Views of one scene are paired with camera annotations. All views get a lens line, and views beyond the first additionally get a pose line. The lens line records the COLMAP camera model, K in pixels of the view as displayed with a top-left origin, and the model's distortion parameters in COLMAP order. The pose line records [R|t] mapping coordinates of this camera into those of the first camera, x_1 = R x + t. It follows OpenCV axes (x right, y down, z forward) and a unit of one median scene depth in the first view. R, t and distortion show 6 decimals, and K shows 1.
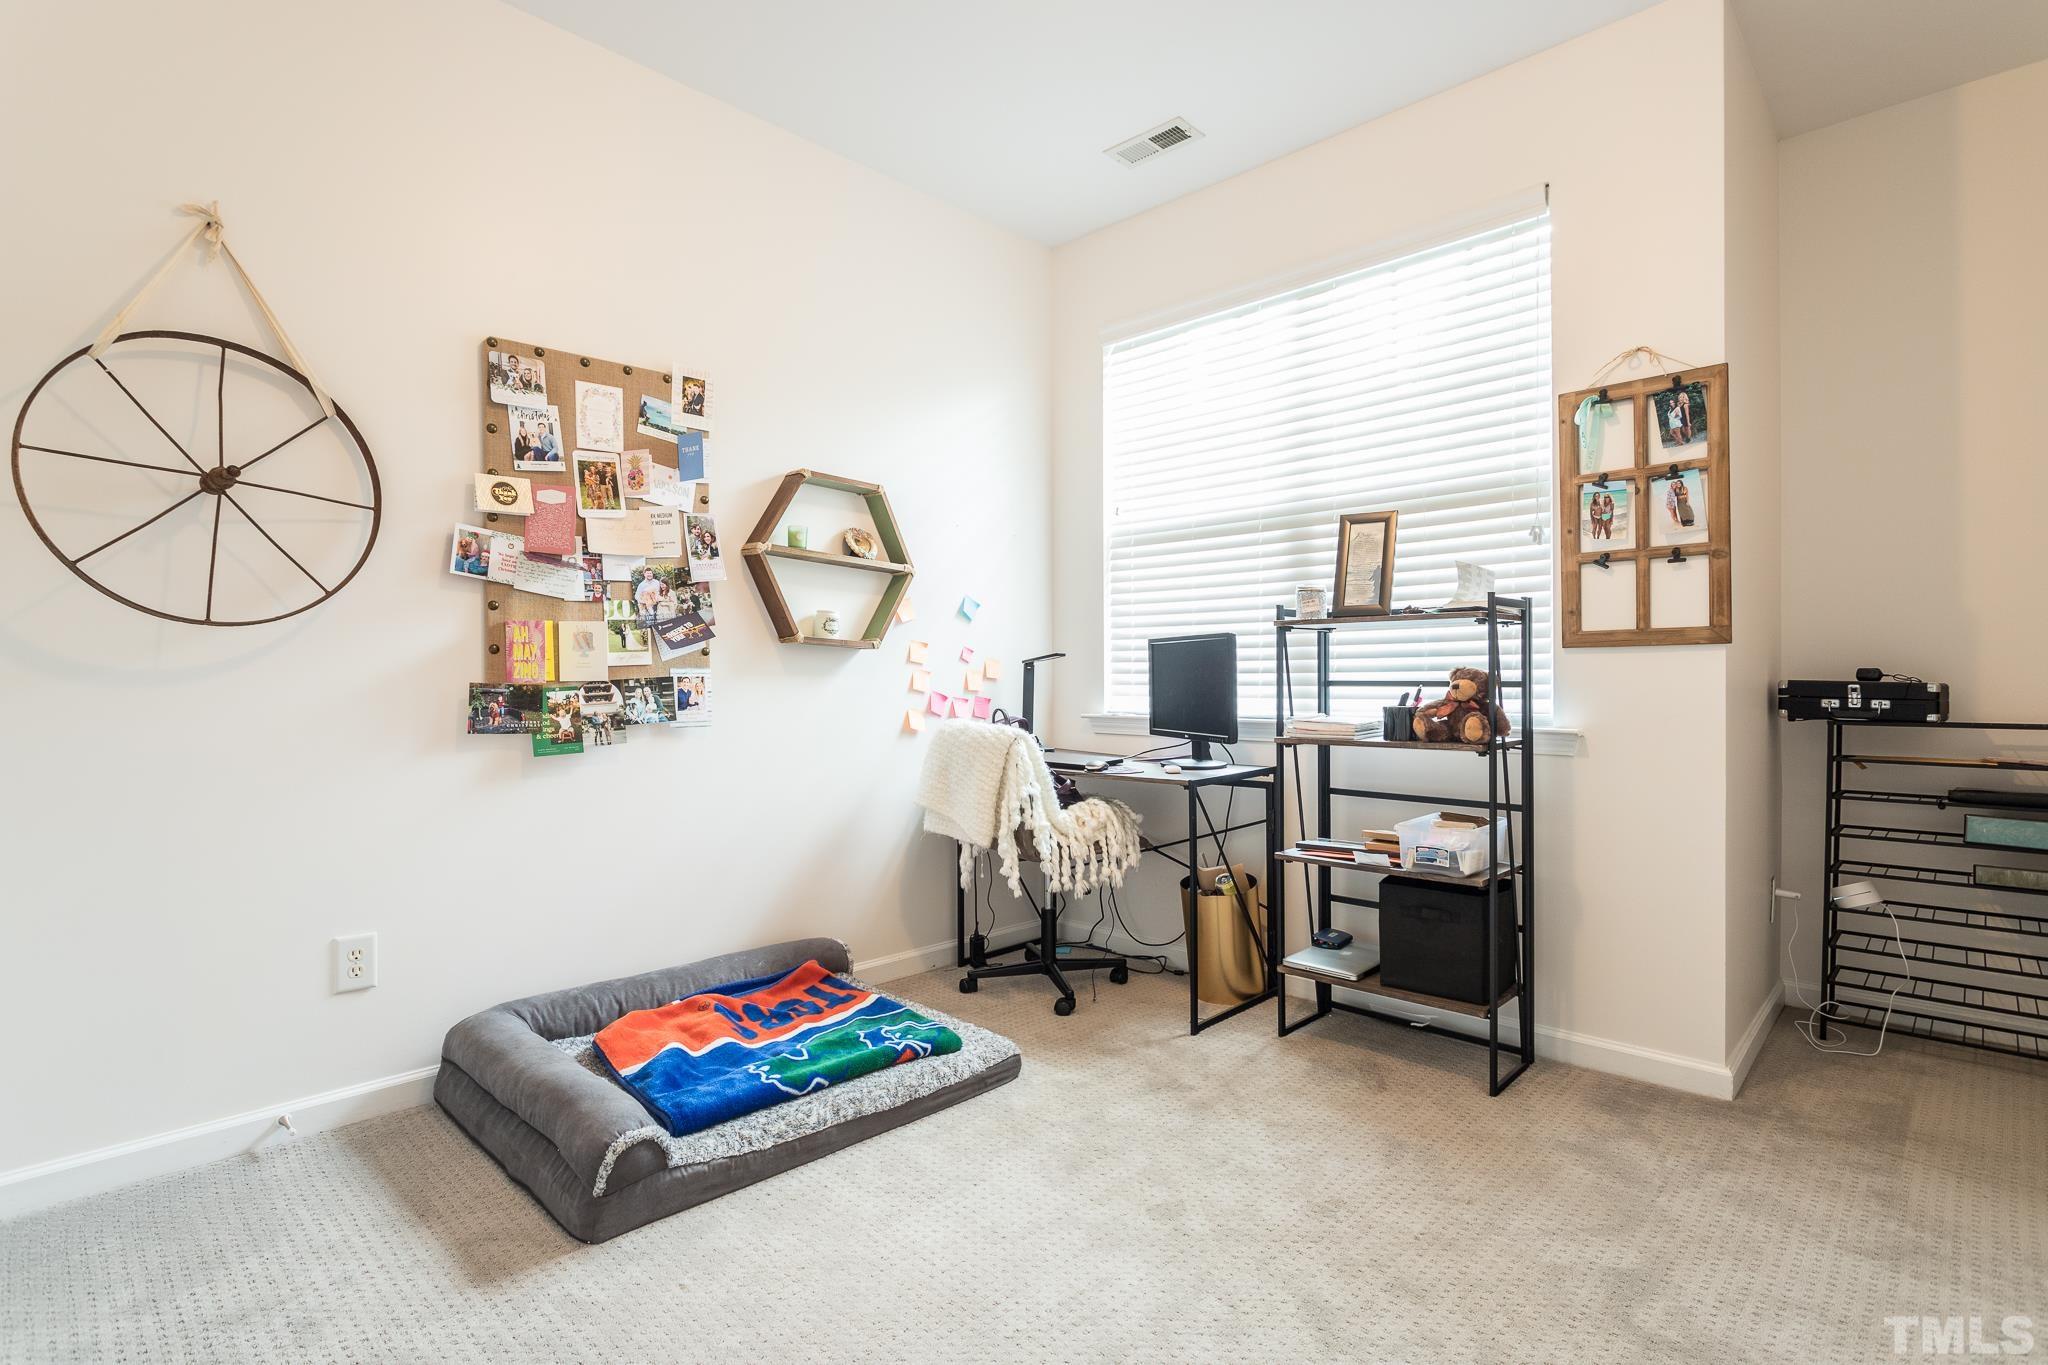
lens RADIAL K [[984.8, 0, 1008.8], [0, 984.8, 685.8], [0, 0, 1]] dist [-0.009034, 0.000790]
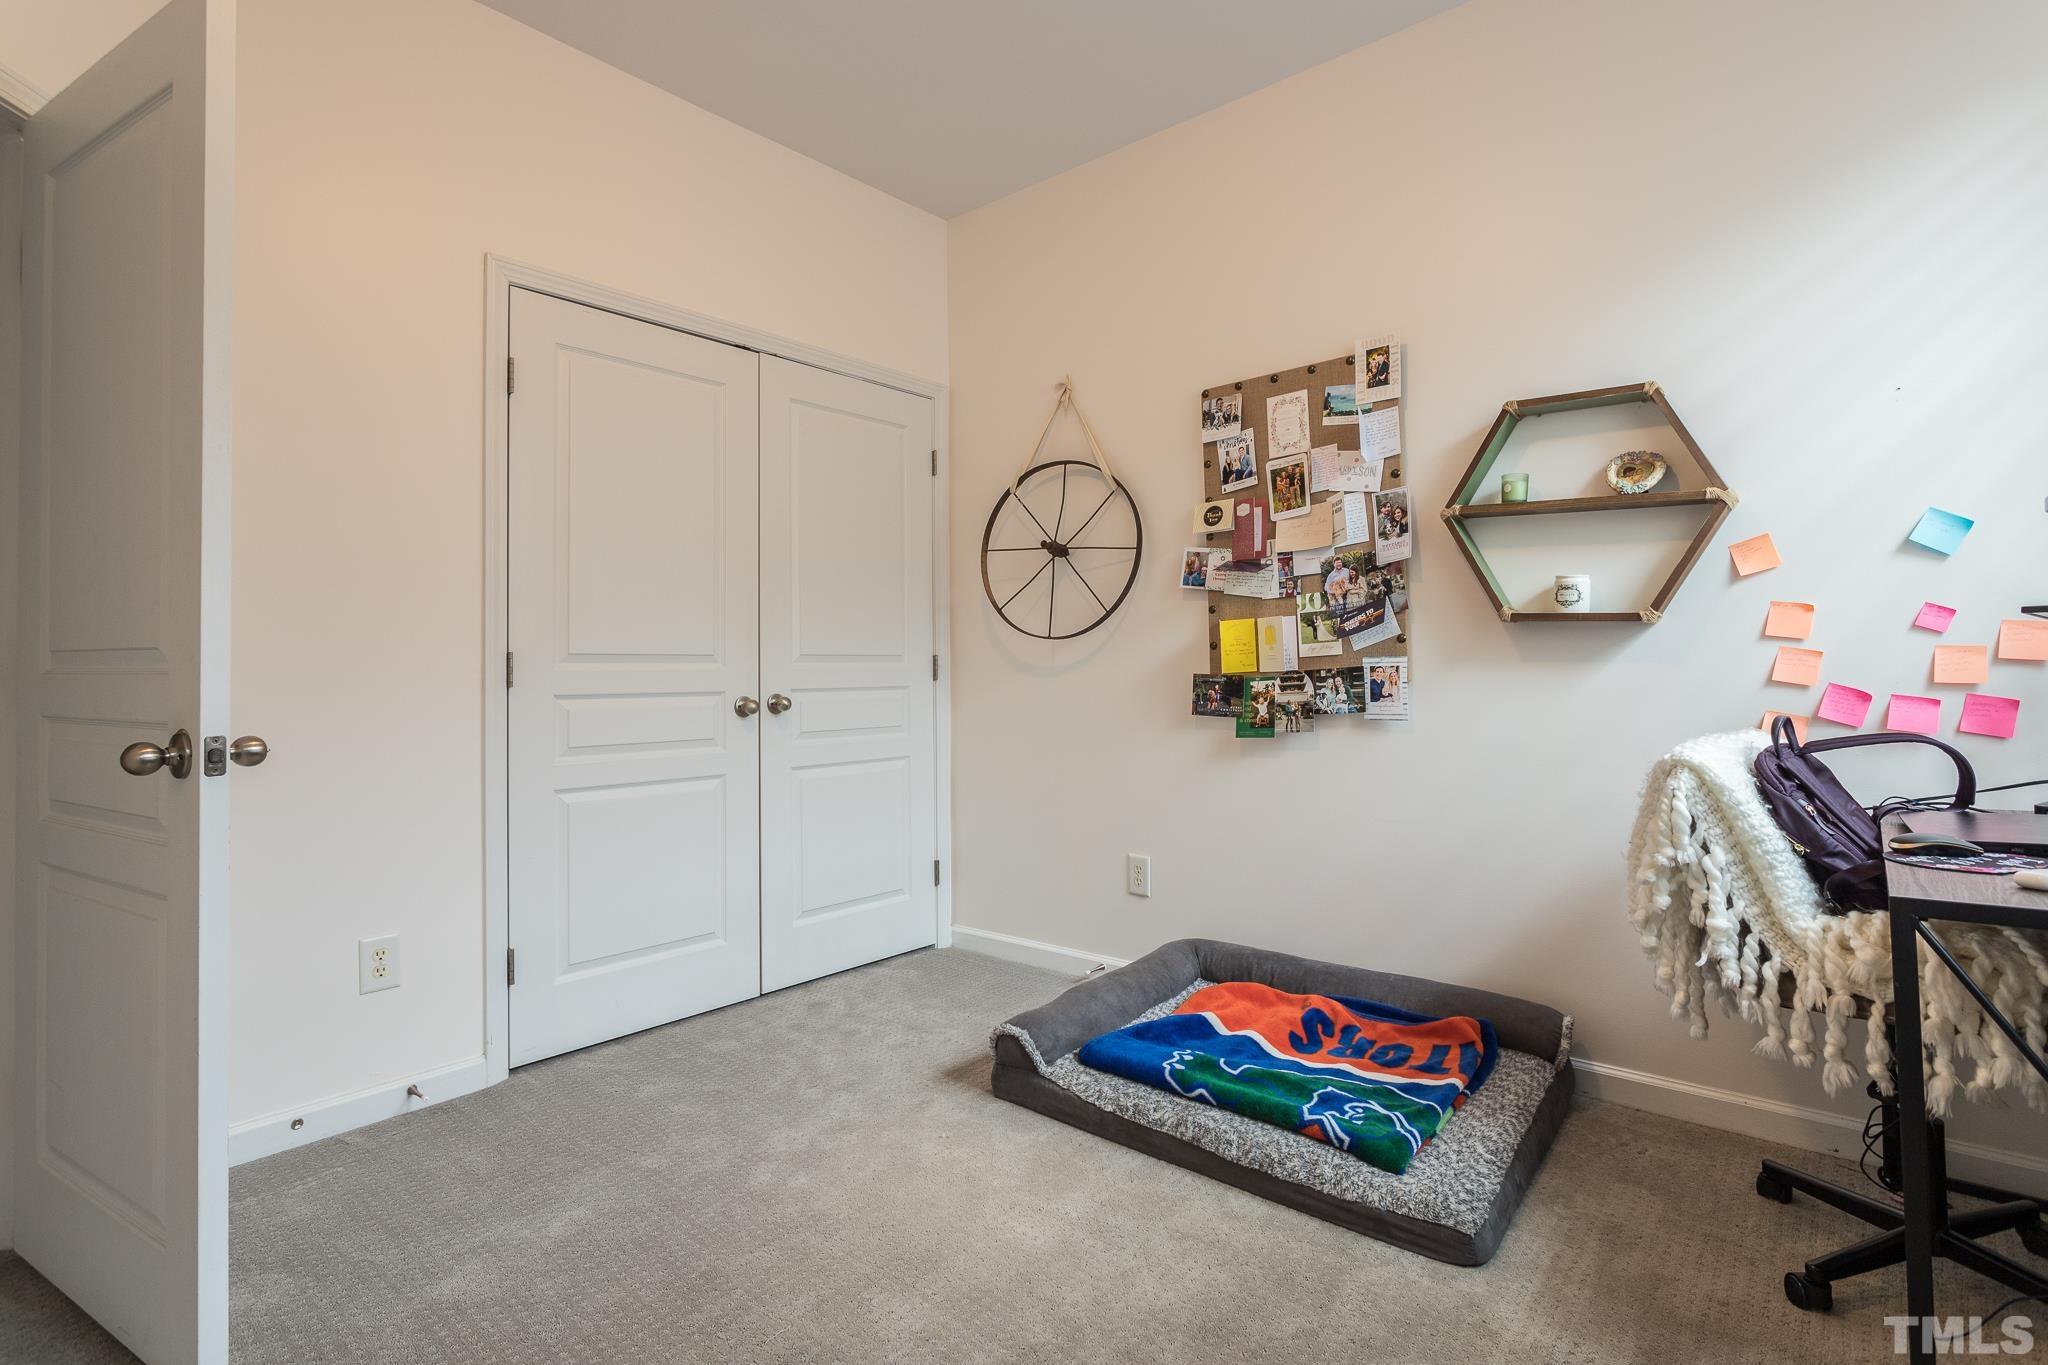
lens RADIAL K [[984.8, 0, 1032.9], [0, 984.8, 665.8], [0, 0, 1]] dist [-0.009034, 0.000790]
pose [[0.093392, -0.007874, -0.995598, 0.629448], [0.003762, 0.999964, -0.007556, -0.004230], [0.995622, -0.003040, 0.093418, 0.634943]]
